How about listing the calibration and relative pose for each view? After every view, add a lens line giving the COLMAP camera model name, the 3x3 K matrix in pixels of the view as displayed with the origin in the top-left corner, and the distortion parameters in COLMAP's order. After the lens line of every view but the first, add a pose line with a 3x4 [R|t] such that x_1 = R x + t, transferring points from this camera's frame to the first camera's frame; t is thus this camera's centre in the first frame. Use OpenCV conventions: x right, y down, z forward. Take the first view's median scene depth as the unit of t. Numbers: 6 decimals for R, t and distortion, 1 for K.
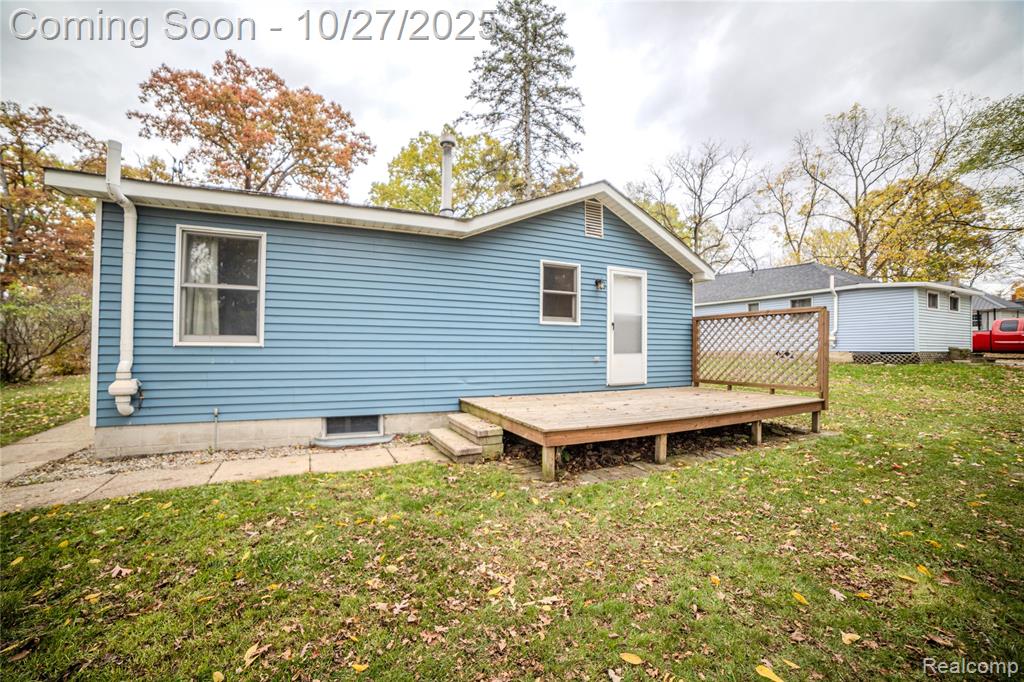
lens RADIAL K [[421.9, 0, 505.4], [0, 421.9, 343.7], [0, 0, 1]] dist [-0.094821, 0.033994]
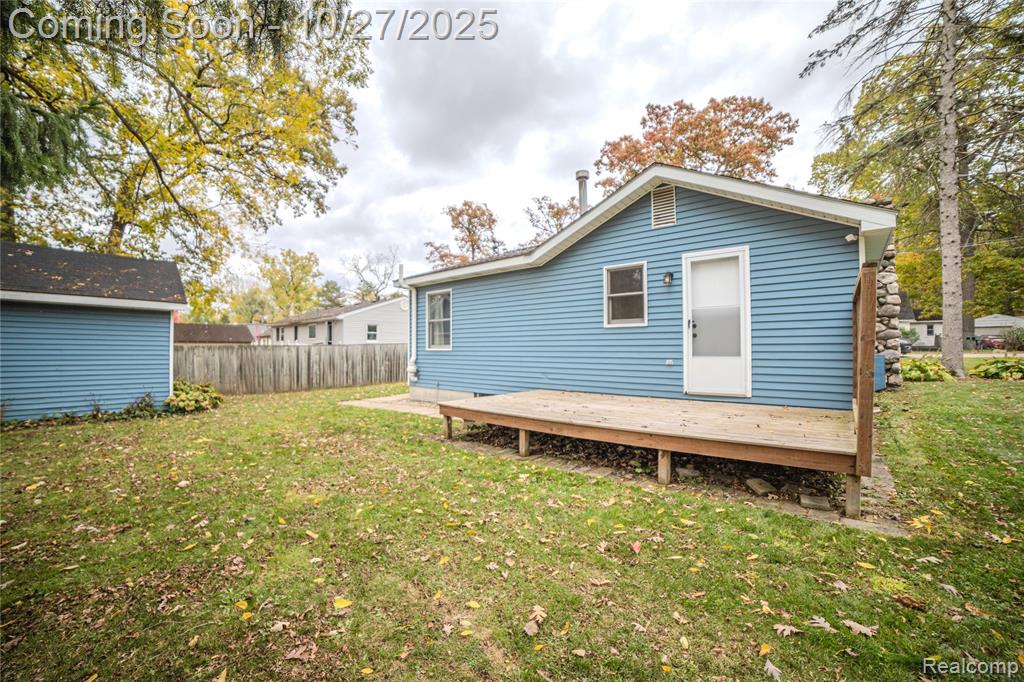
lens RADIAL K [[421.9, 0, 505.4], [0, 421.9, 343.7], [0, 0, 1]] dist [-0.094821, 0.033994]
pose [[0.398112, -0.018172, -0.917157, 0.903860], [0.015490, 0.999794, -0.013086, 0.003506], [0.917206, -0.008997, 0.398312, 0.336506]]
